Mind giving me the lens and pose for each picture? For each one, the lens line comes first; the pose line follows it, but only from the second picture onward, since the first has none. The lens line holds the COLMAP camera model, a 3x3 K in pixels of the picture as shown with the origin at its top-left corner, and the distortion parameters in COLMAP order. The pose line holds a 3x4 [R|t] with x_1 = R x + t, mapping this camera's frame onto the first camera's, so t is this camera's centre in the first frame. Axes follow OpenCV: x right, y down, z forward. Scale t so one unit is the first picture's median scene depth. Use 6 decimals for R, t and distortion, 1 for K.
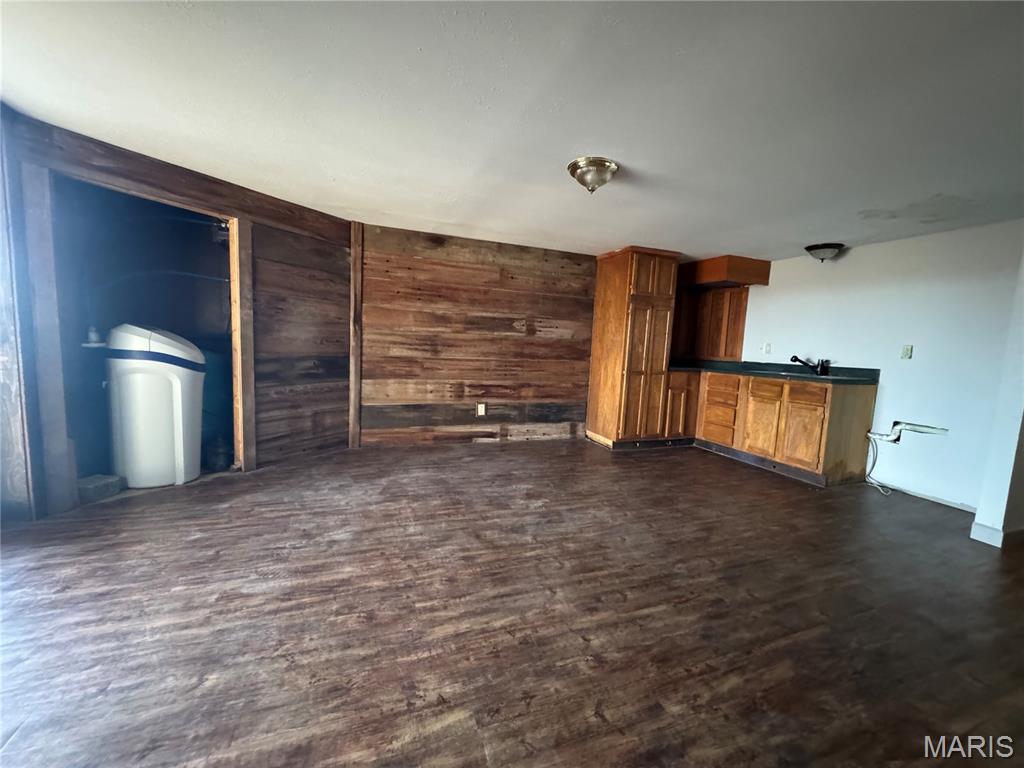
lens RADIAL K [[409.4, 0, 509.3], [0, 409.4, 382.4], [0, 0, 1]] dist [-0.001336, -0.000048]
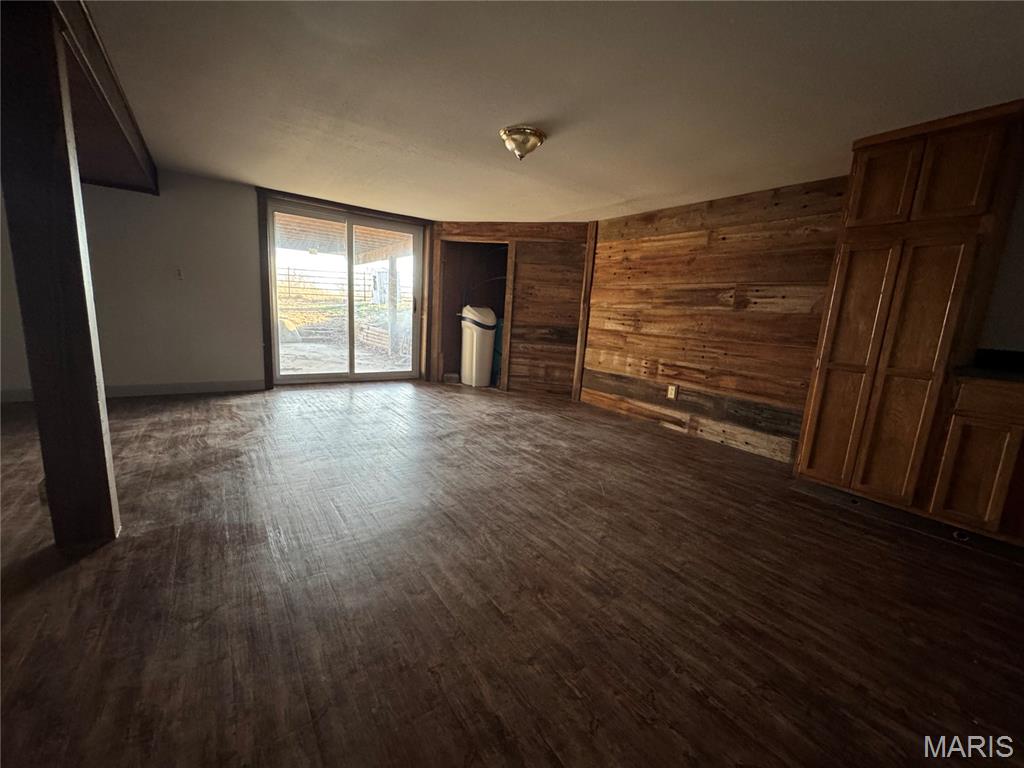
lens RADIAL K [[409.4, 0, 511.4], [0, 409.4, 382.4], [0, 0, 1]] dist [-0.001336, -0.000048]
pose [[0.265252, 0.132411, -0.955044, 0.766355], [-0.146967, 0.984503, 0.095677, 0.011371], [0.952913, 0.114981, 0.280601, 0.430488]]
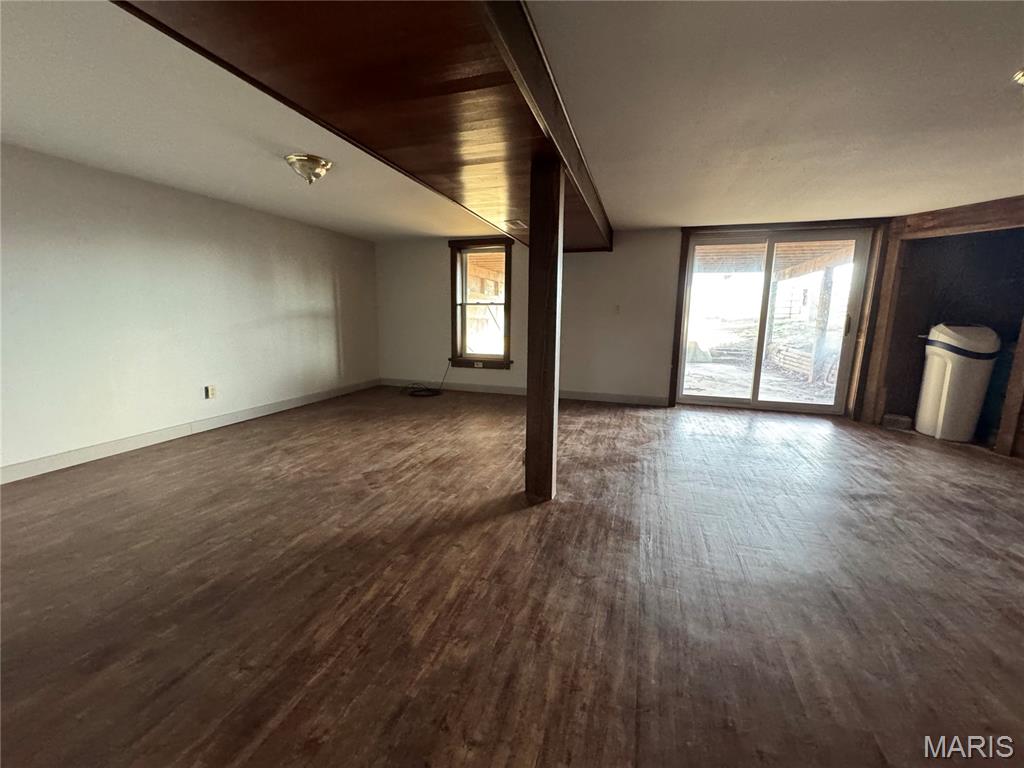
lens RADIAL K [[409.4, 0, 513.0], [0, 409.4, 382.7], [0, 0, 1]] dist [-0.001336, -0.000048]
pose [[-0.618355, 0.074014, -0.782406, 0.785857], [-0.123708, 0.973977, 0.189906, -0.012172], [0.776101, 0.214219, -0.593108, 0.462506]]
